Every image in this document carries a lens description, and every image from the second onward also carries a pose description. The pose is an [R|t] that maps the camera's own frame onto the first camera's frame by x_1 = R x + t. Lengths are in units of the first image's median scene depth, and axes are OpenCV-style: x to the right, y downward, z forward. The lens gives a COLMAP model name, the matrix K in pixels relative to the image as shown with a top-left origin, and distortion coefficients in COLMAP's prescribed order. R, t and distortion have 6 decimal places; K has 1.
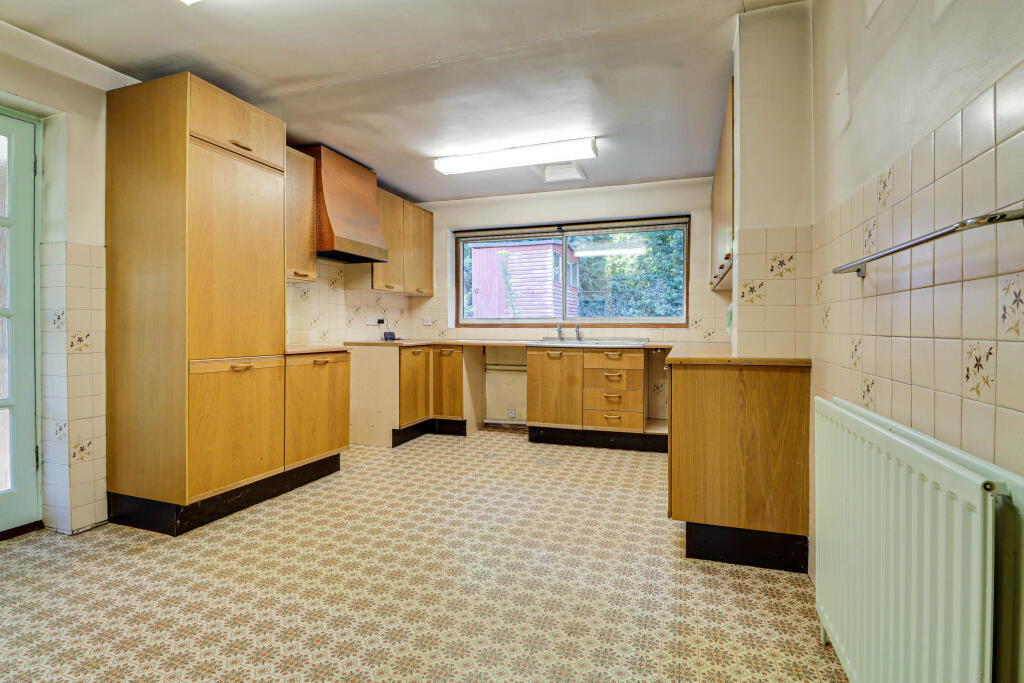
lens RADIAL K [[472.6, 0, 510.7], [0, 472.6, 330.3], [0, 0, 1]] dist [-0.020928, -0.002817]
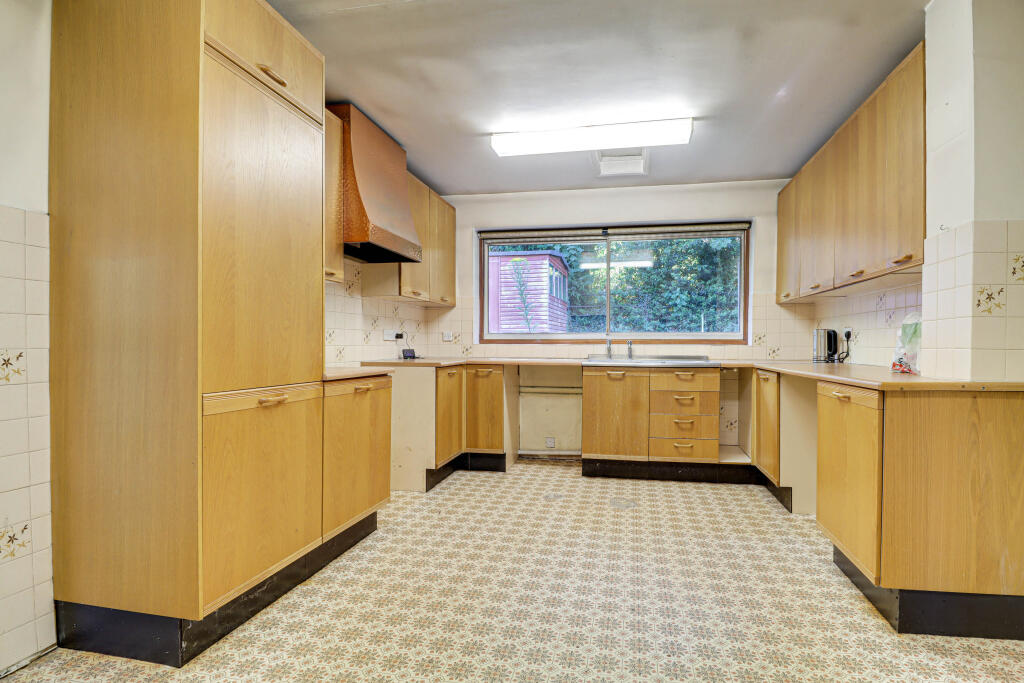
lens RADIAL K [[472.6, 0, 529.7], [0, 472.6, 349.6], [0, 0, 1]] dist [-0.020928, -0.002817]
pose [[0.989099, -0.000649, 0.147249, -0.242416], [-0.000274, 0.999980, 0.006250, -0.000877], [-0.147251, -0.006222, 0.989080, 0.217015]]
